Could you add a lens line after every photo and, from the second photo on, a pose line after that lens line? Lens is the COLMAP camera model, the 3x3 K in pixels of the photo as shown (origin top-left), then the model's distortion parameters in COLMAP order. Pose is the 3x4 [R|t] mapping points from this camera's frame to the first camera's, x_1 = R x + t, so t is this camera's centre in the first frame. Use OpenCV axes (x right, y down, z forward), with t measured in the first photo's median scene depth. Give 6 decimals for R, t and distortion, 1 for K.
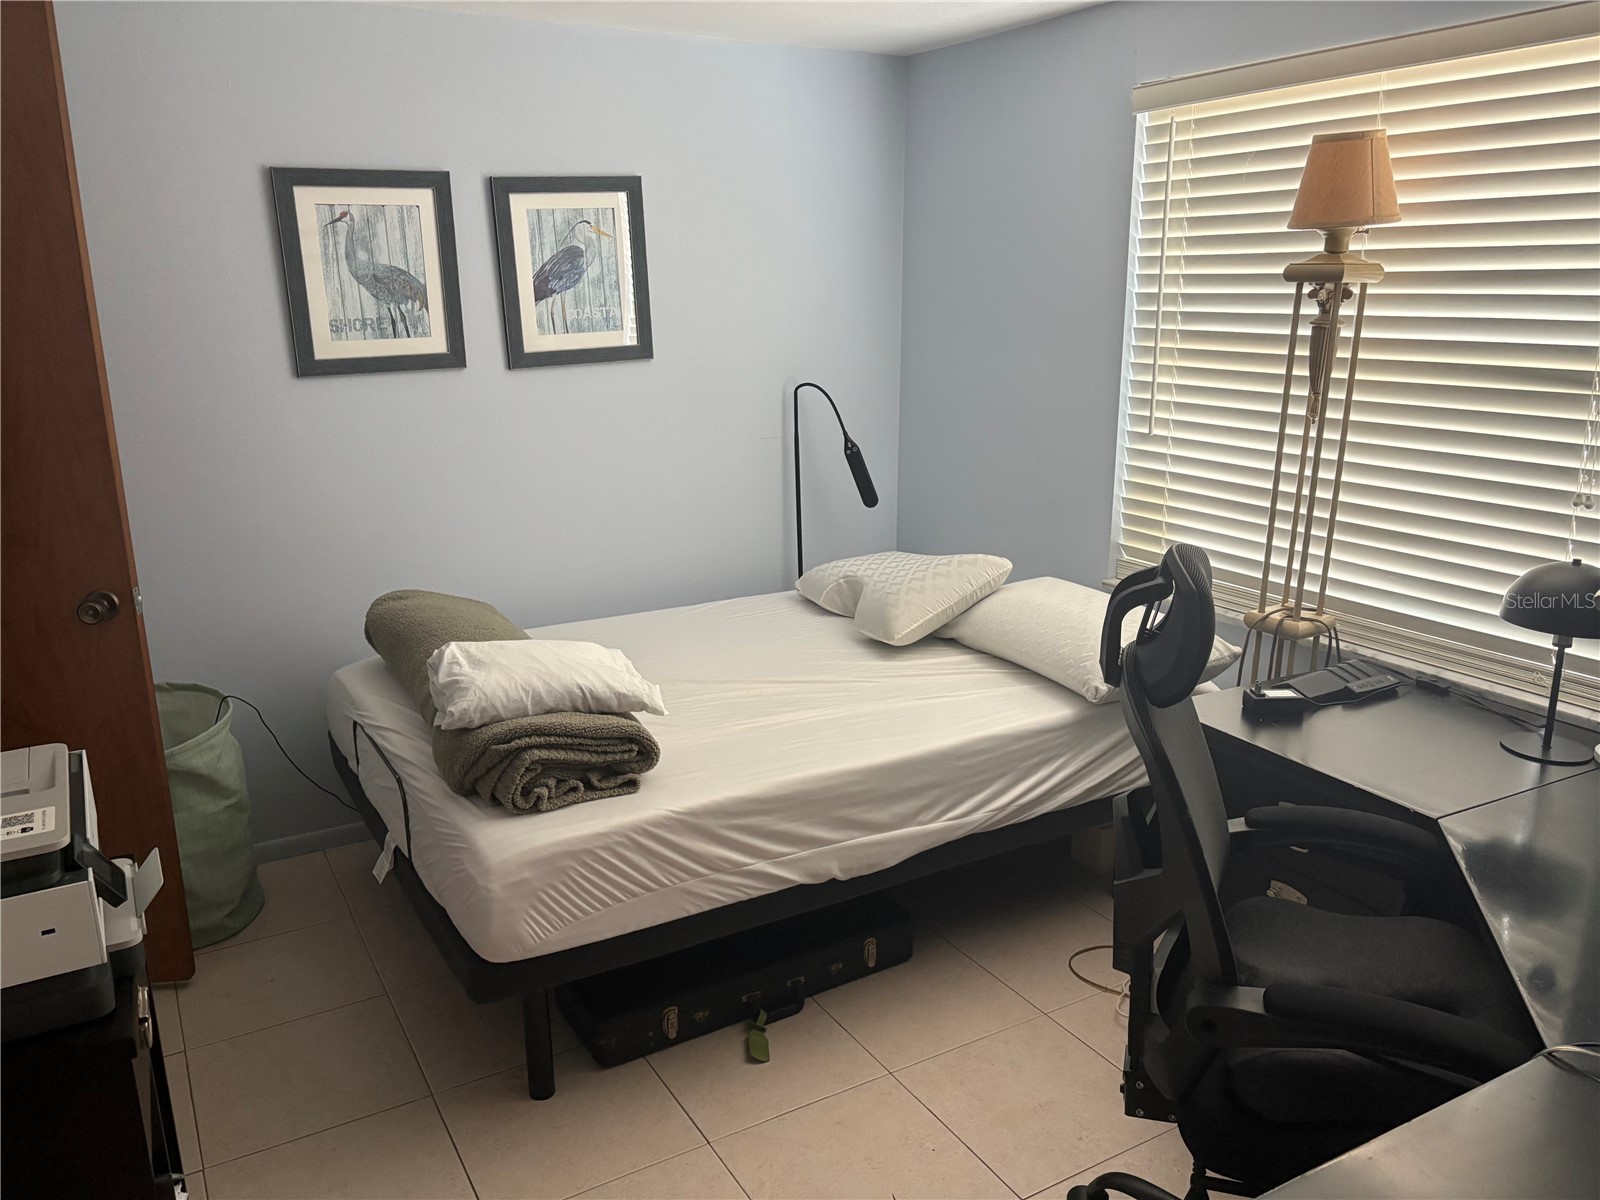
lens RADIAL K [[1206.7, 0, 795.0], [0, 1206.7, 611.6], [0, 0, 1]] dist [0.039791, -0.041346]
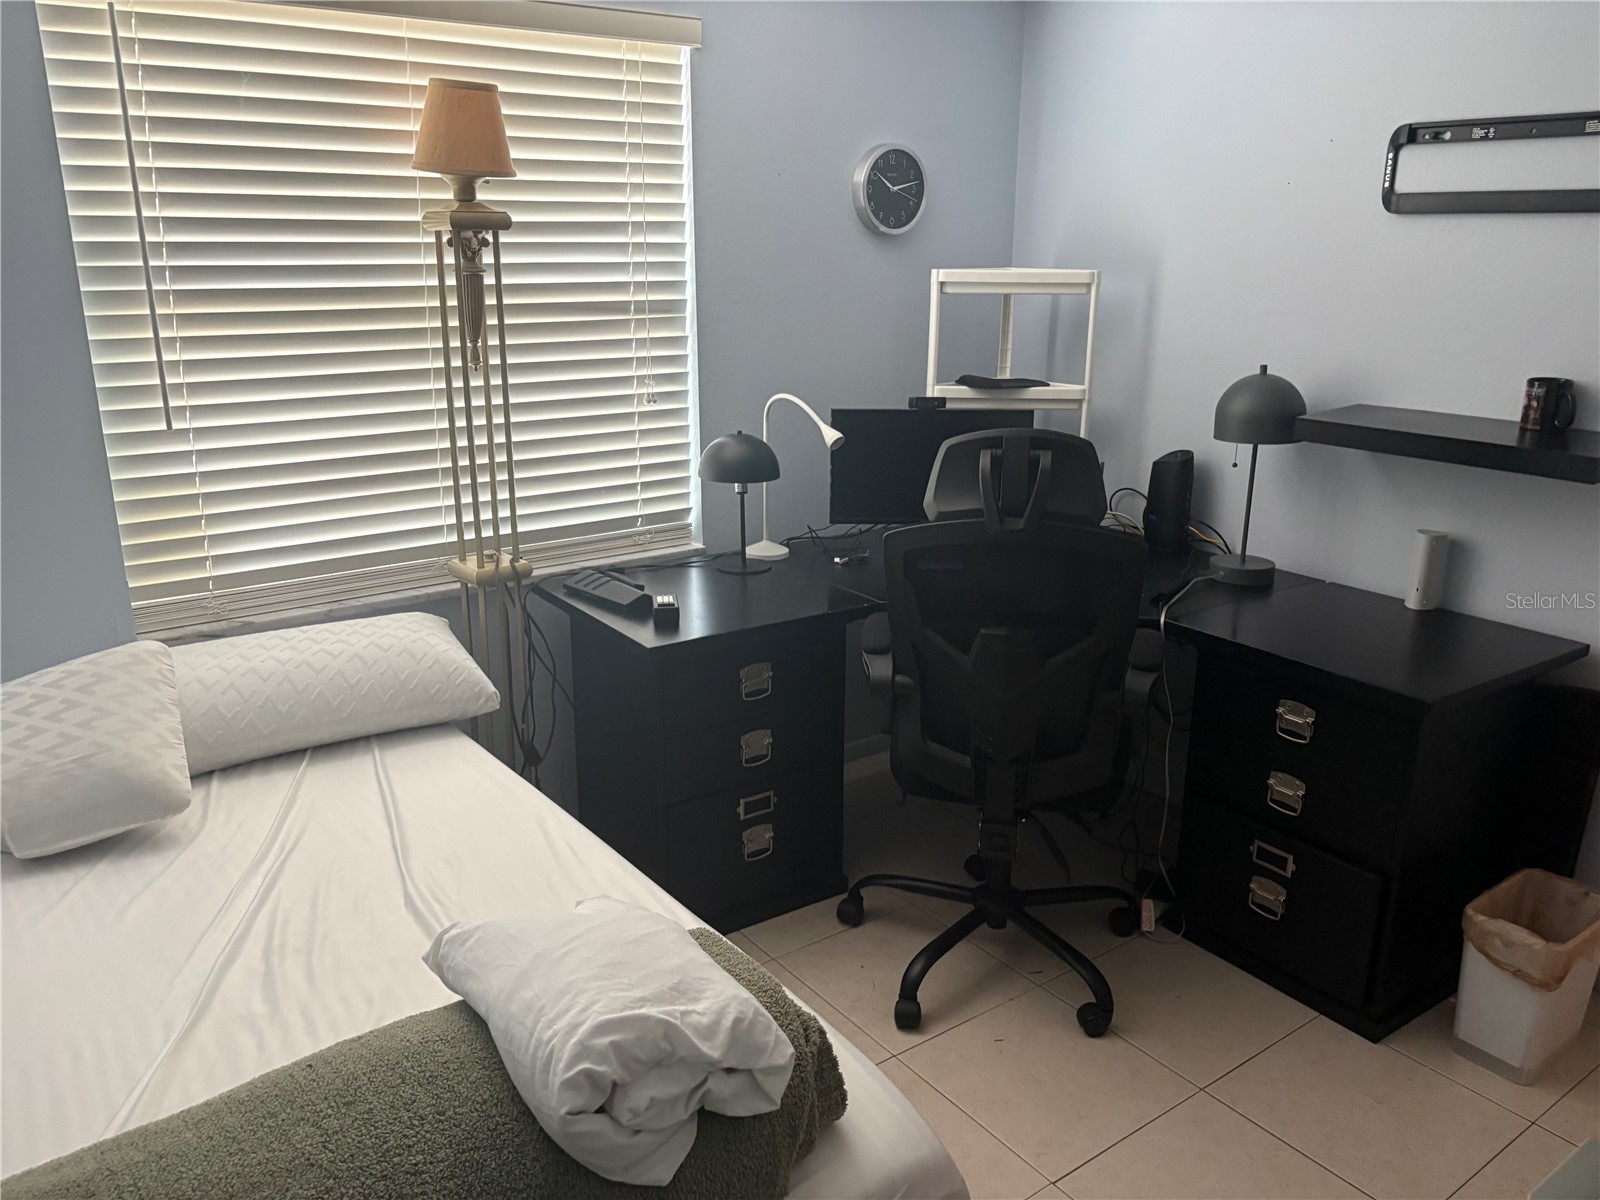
lens RADIAL K [[1206.7, 0, 793.5], [0, 1206.7, 586.8], [0, 0, 1]] dist [0.039791, -0.041346]
pose [[-0.110813, -0.270178, 0.956412, -0.631276], [0.261289, 0.920565, 0.290325, -0.220984], [-0.958879, 0.282072, -0.031416, 0.857610]]
